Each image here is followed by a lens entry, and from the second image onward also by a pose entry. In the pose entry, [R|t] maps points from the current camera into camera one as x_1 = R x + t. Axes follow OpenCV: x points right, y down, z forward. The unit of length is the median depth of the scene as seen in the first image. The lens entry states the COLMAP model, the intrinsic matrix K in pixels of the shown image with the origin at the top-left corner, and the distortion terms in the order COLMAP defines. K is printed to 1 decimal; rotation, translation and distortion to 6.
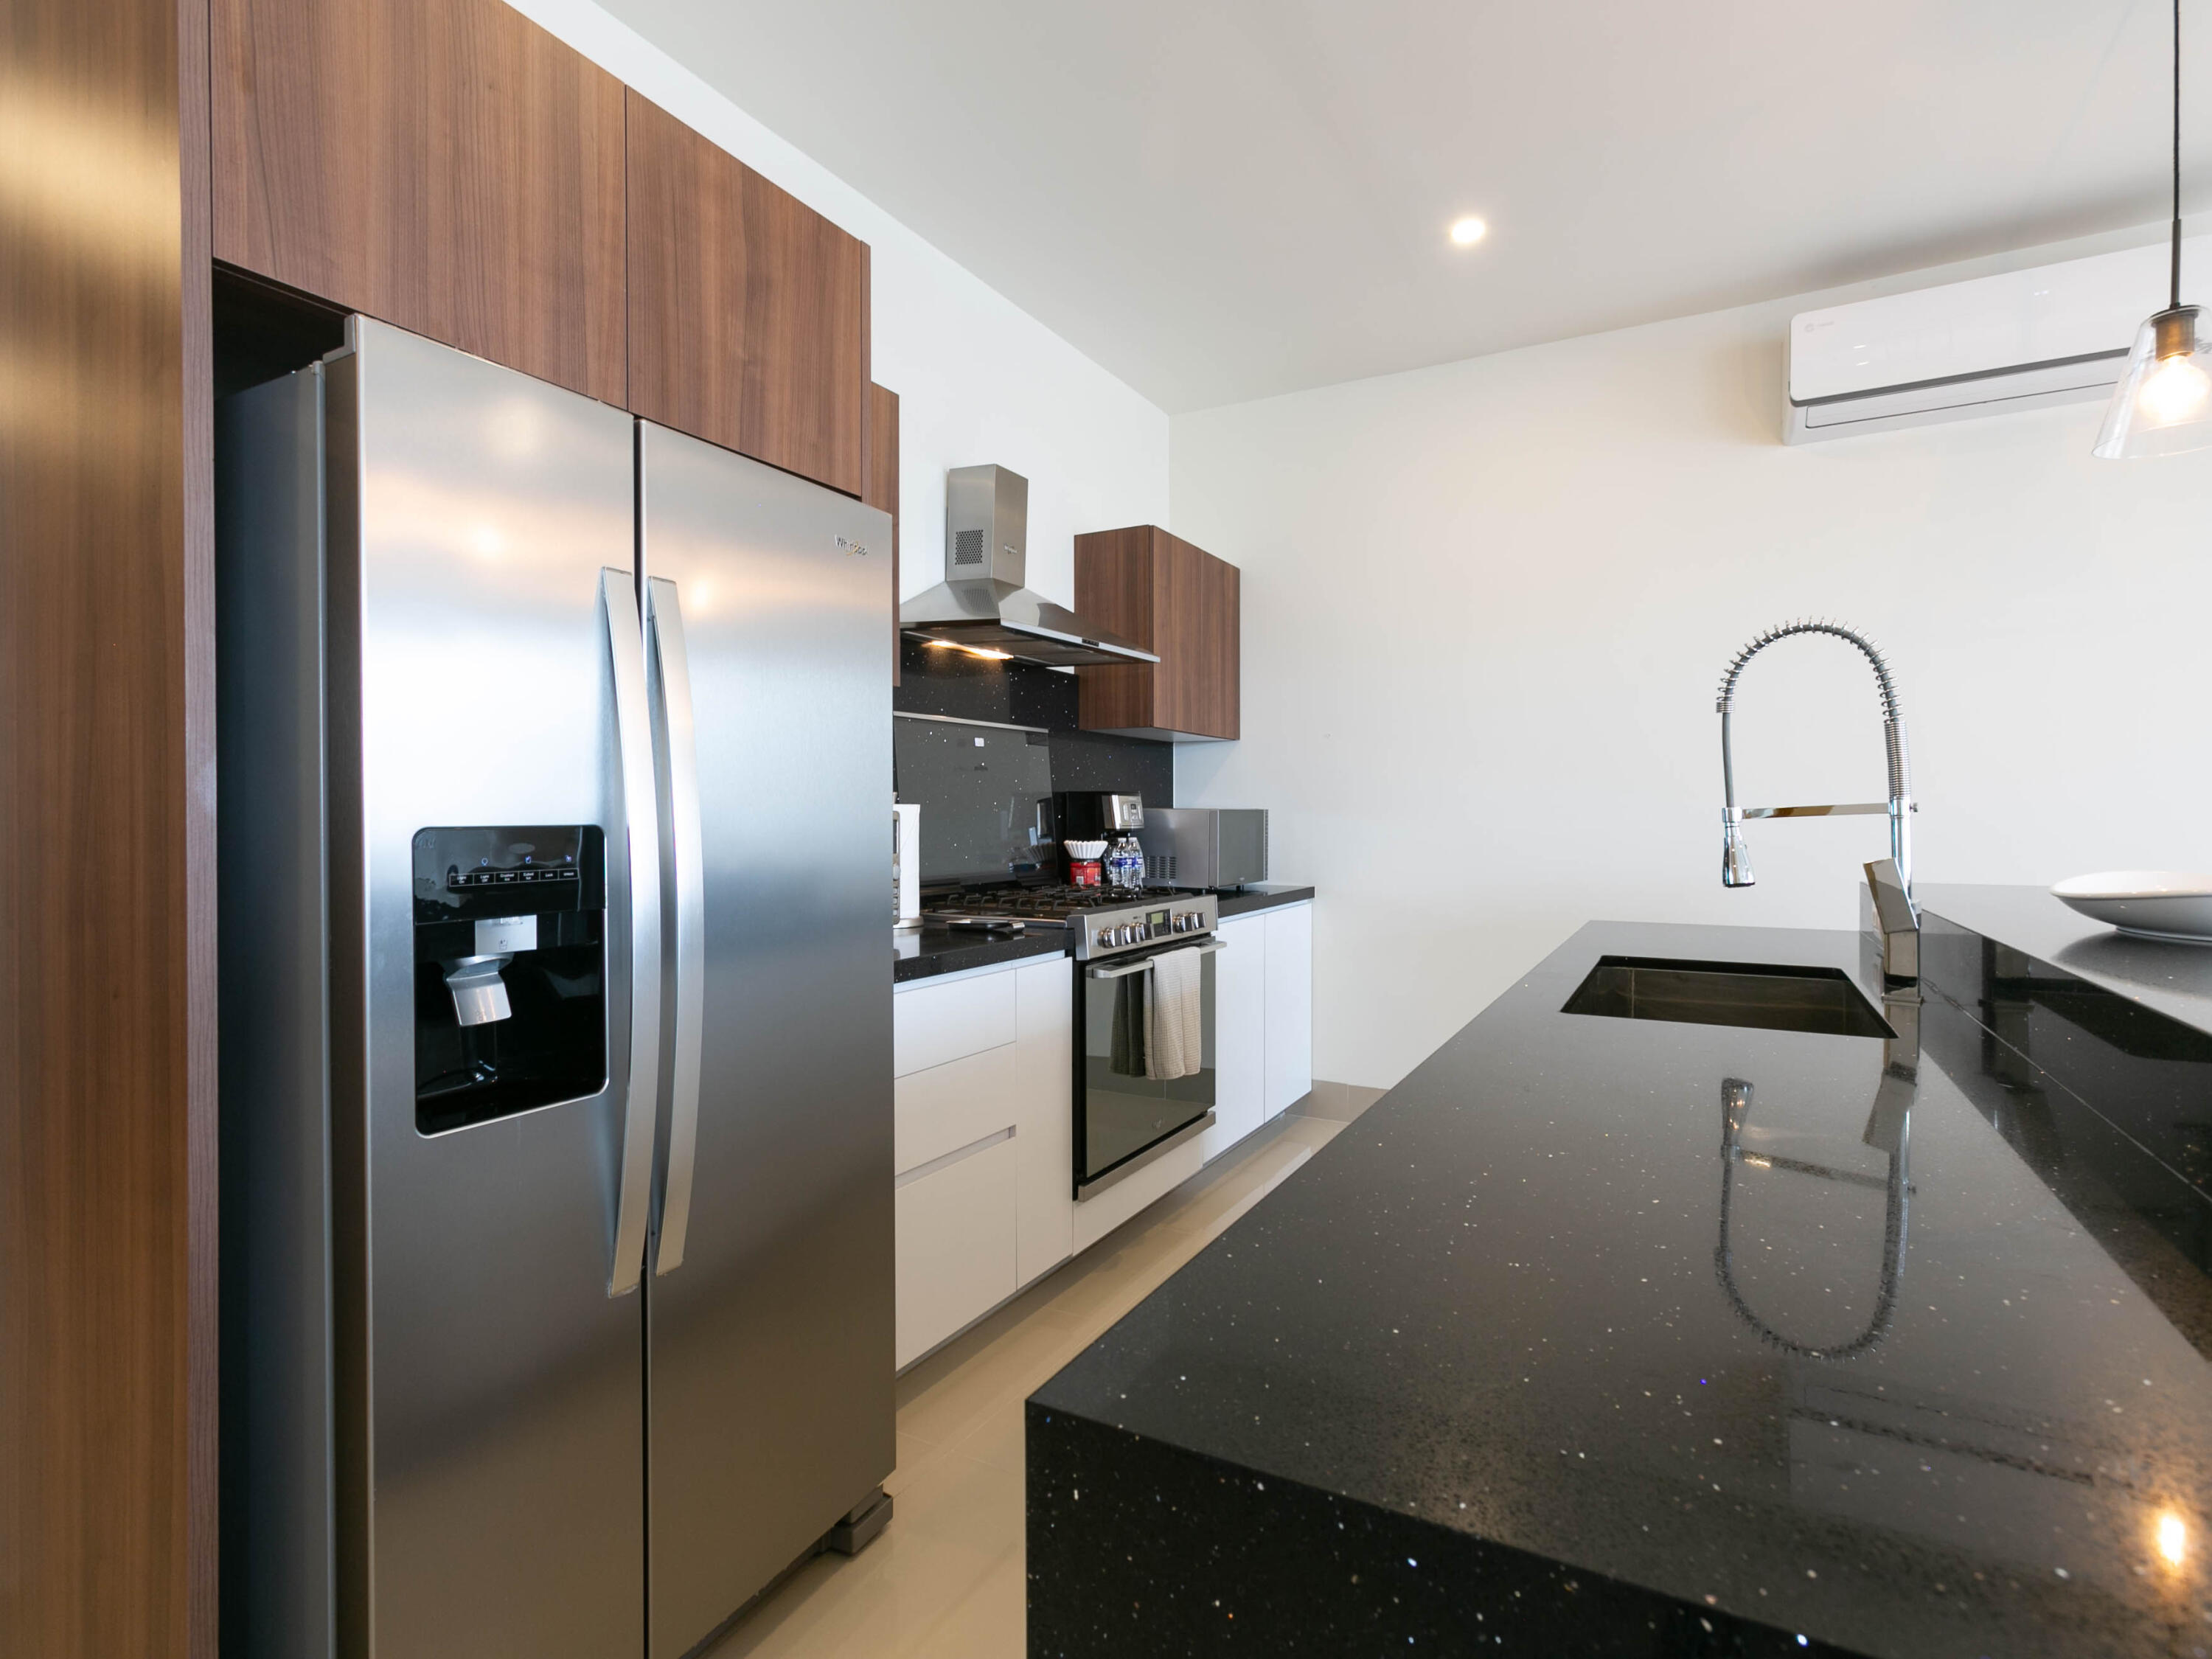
lens RADIAL K [[1129.3, 0, 1098.5], [0, 1129.3, 821.6], [0, 0, 1]] dist [-0.010998, 0.007442]
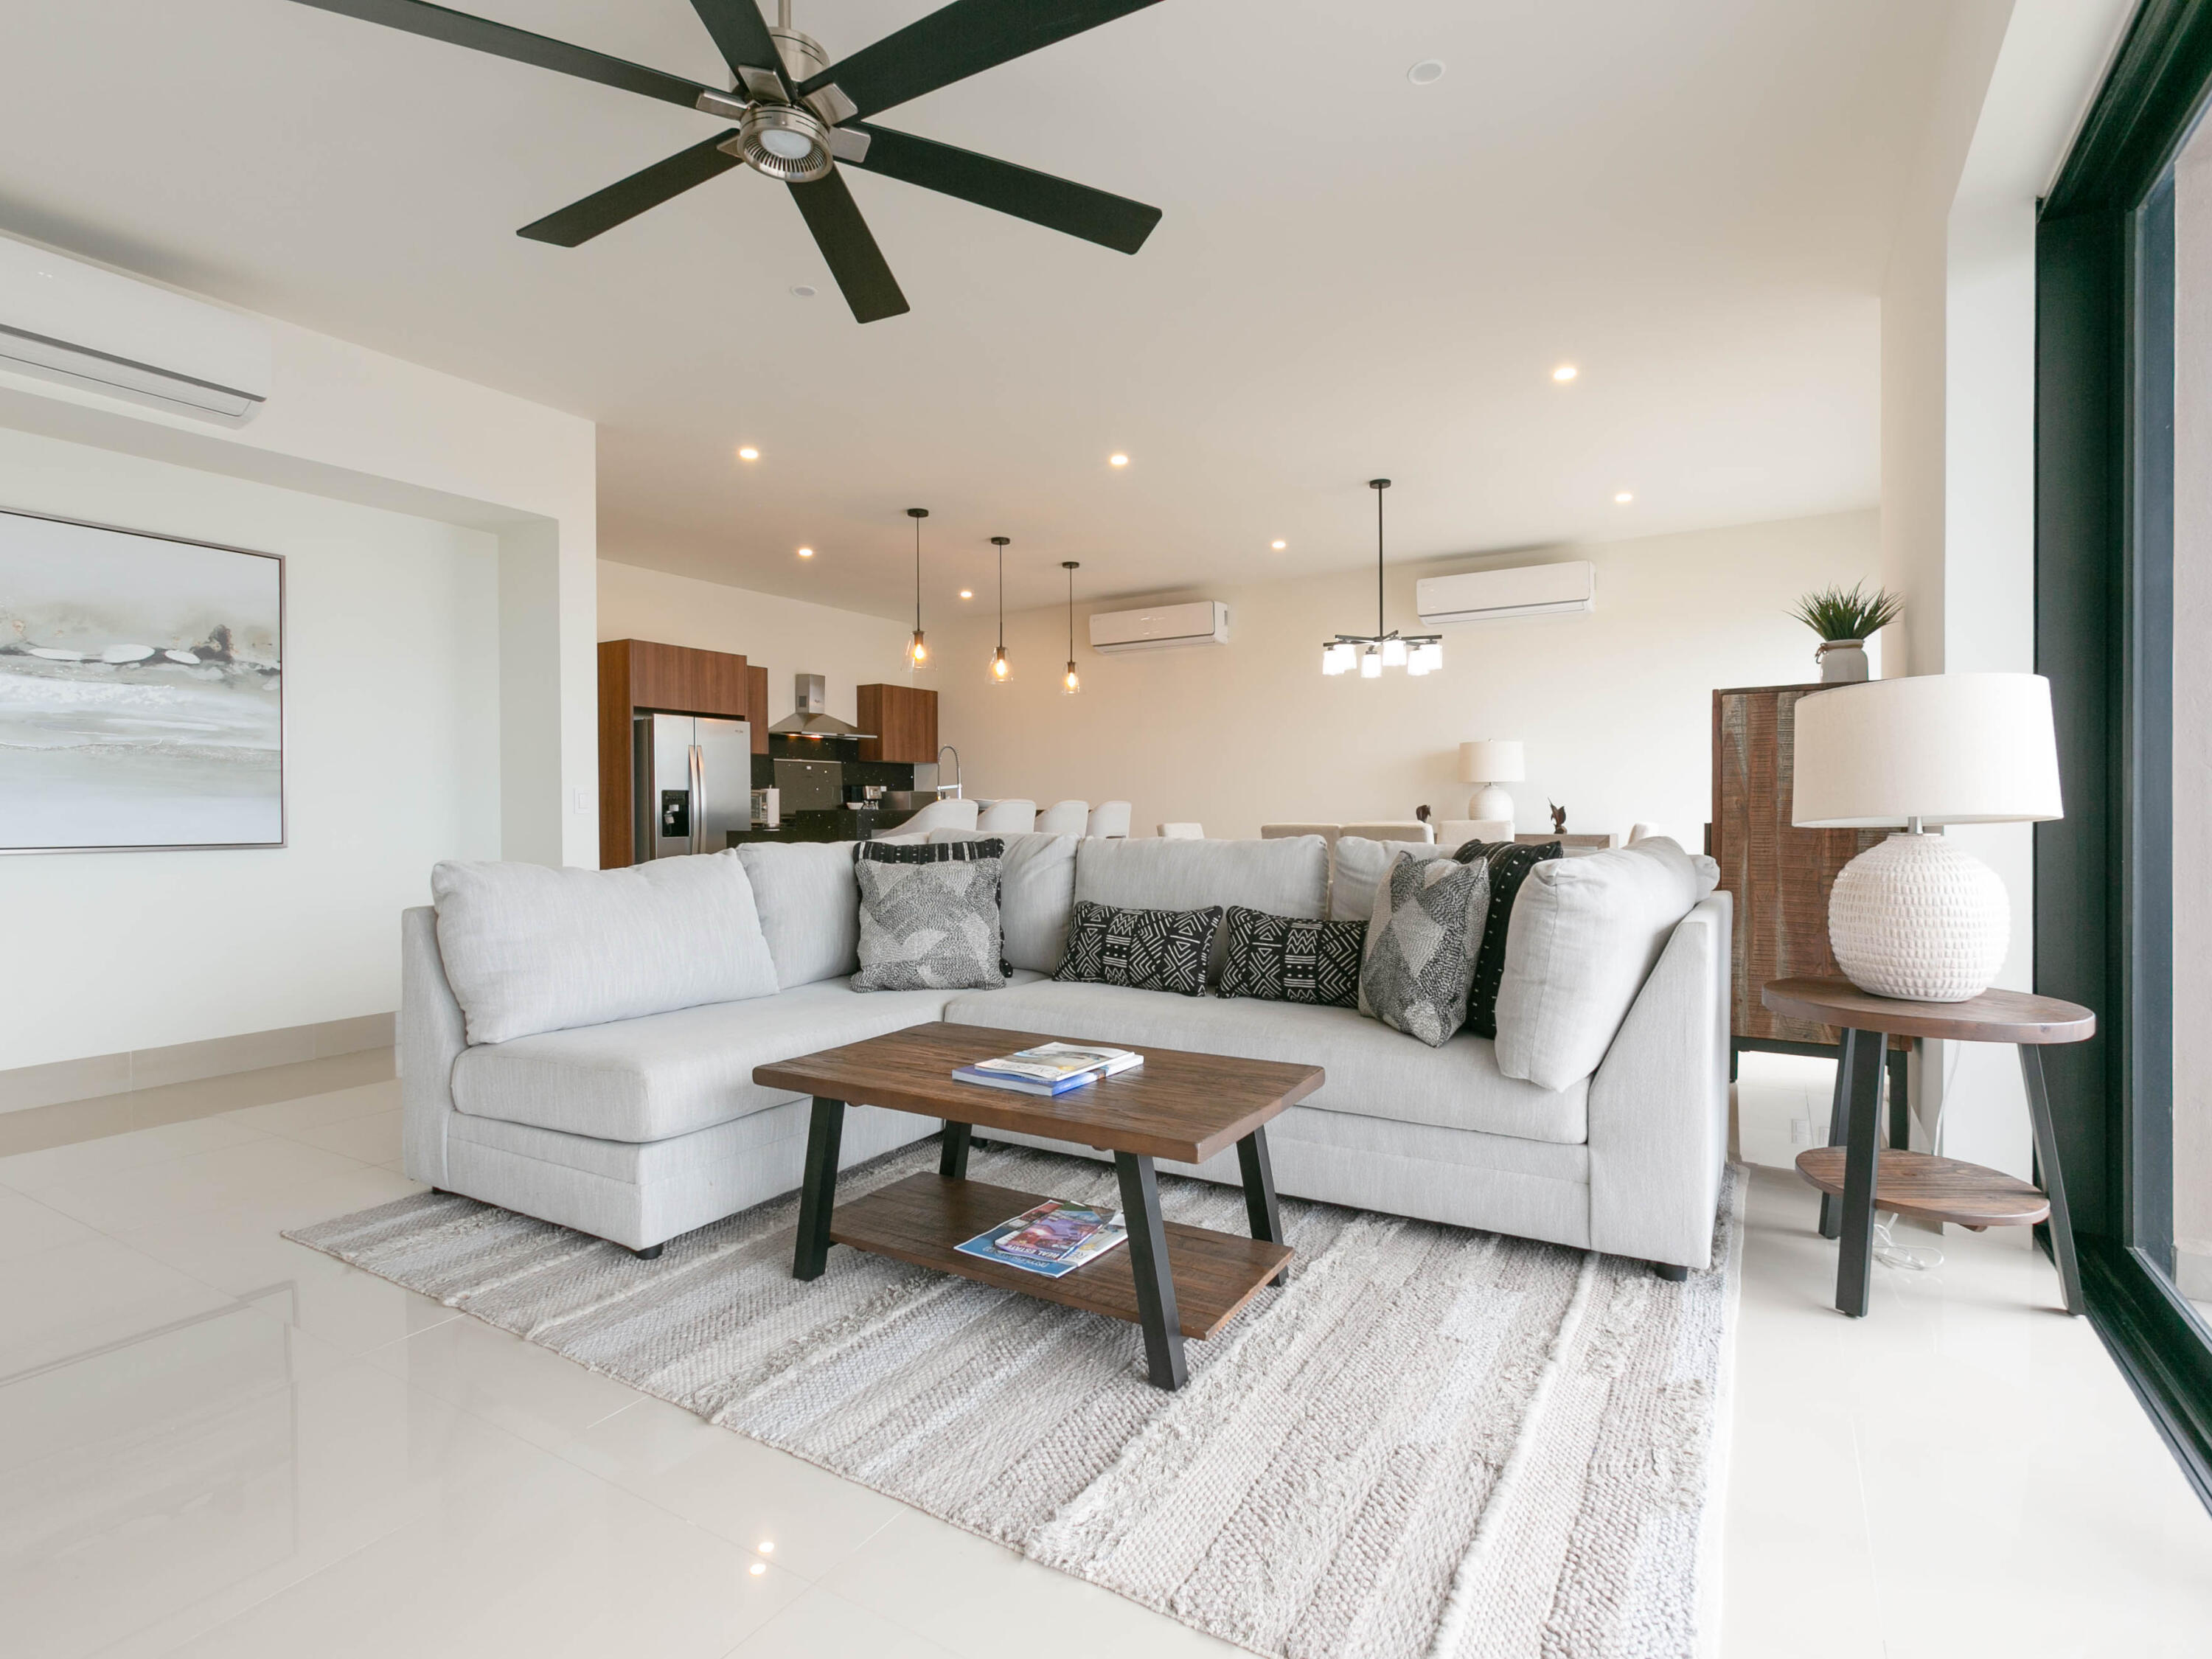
lens RADIAL K [[1129.3, 0, 1092.9], [0, 1129.3, 826.5], [0, 0, 1]] dist [-0.010998, 0.007442]
pose [[0.999095, 0.000162, -0.042528, 0.740935], [0.000282, 0.999945, 0.010447, 0.050301], [0.042528, -0.010450, 0.999041, -1.850856]]
